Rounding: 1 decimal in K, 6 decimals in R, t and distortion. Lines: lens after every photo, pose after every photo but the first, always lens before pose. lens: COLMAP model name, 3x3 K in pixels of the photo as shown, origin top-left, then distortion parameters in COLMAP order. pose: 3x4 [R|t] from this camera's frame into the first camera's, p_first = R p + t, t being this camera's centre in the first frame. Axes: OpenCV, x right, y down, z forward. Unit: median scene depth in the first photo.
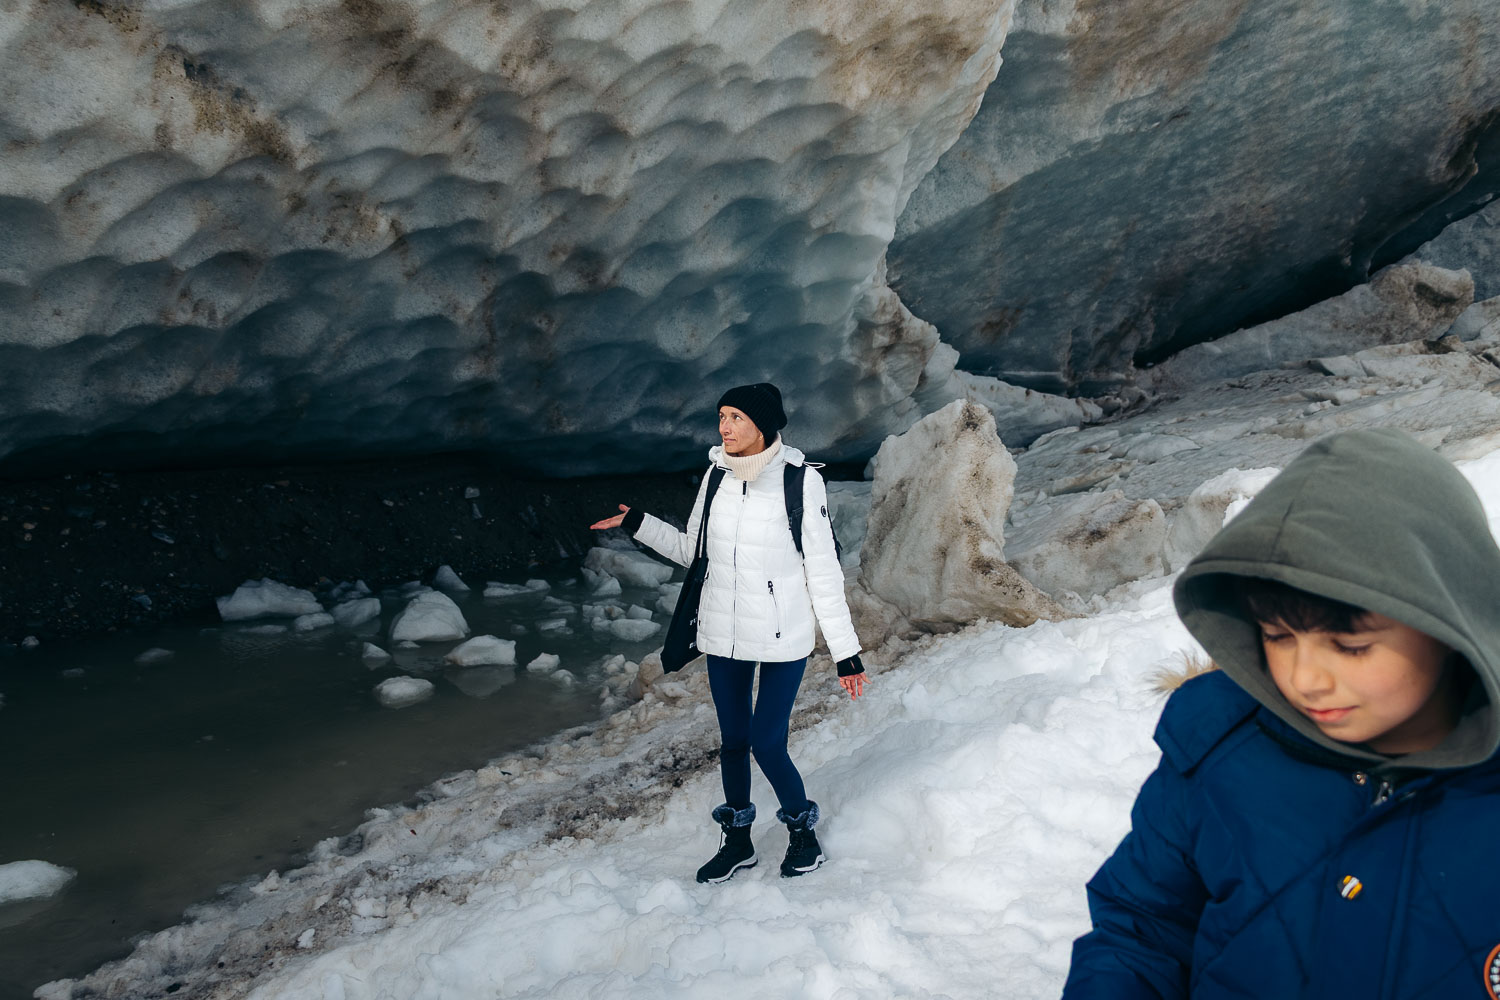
lens RADIAL K [[1182.1, 0, 750.3], [0, 1182.1, 506.3], [0, 0, 1]] dist [0.000898, 0.014471]
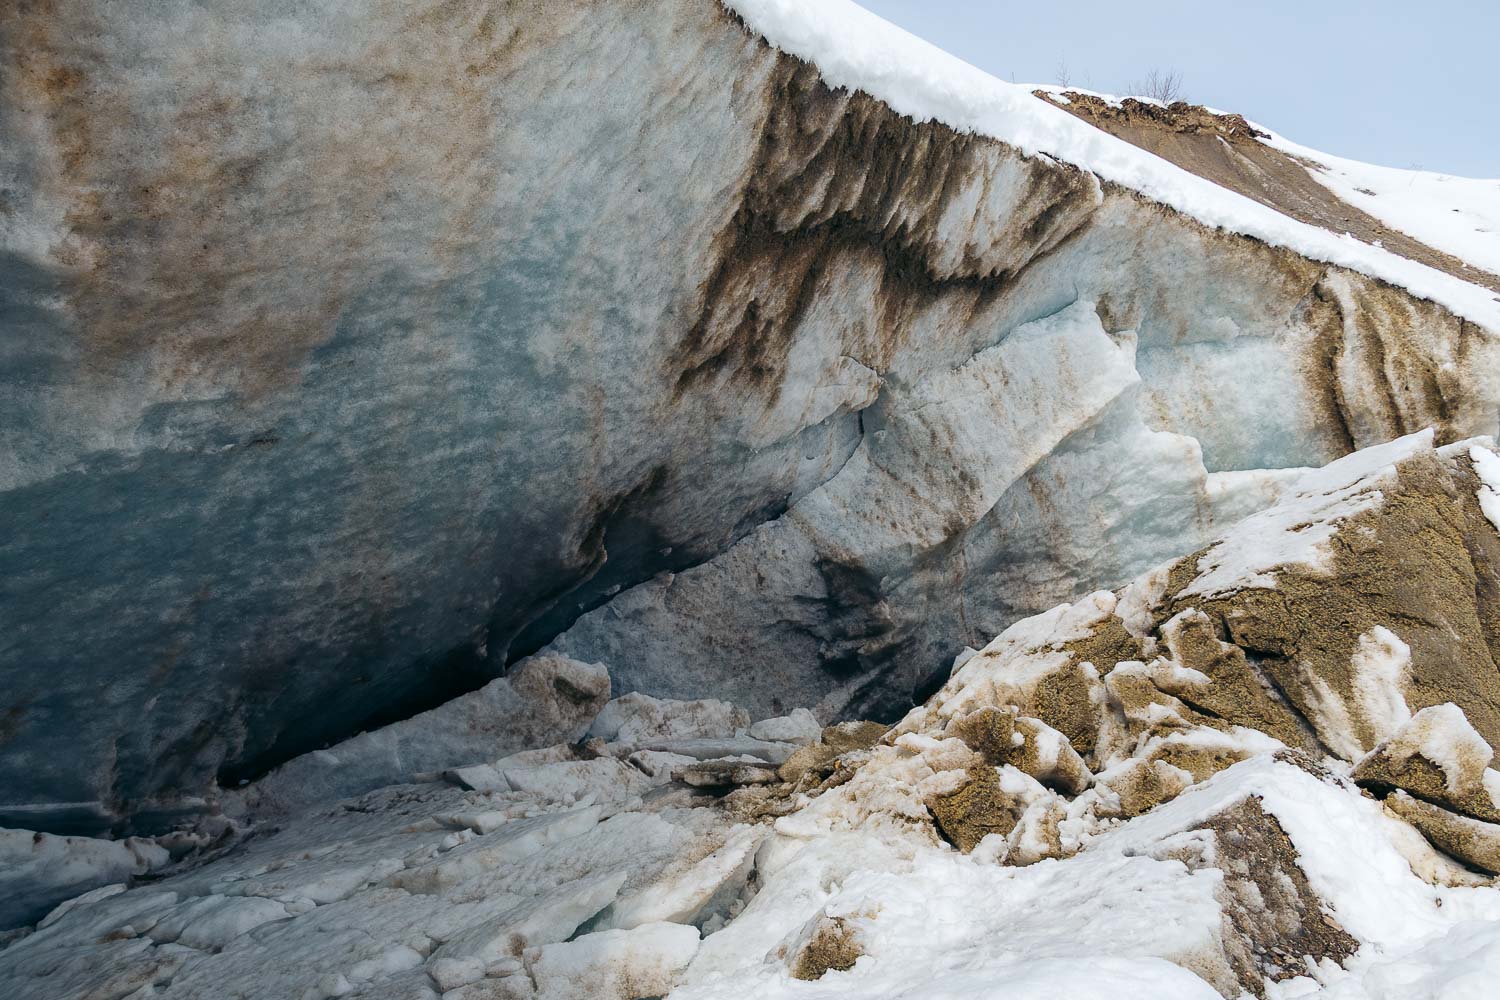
lens RADIAL K [[1182.1, 0, 750.3], [0, 1182.1, 506.3], [0, 0, 1]] dist [0.000898, 0.014471]
pose [[0.775957, 0.103439, 0.622247, 0.128707], [0.104482, 0.951760, -0.288507, -0.045914], [-0.622073, 0.288882, 0.727717, 0.262239]]
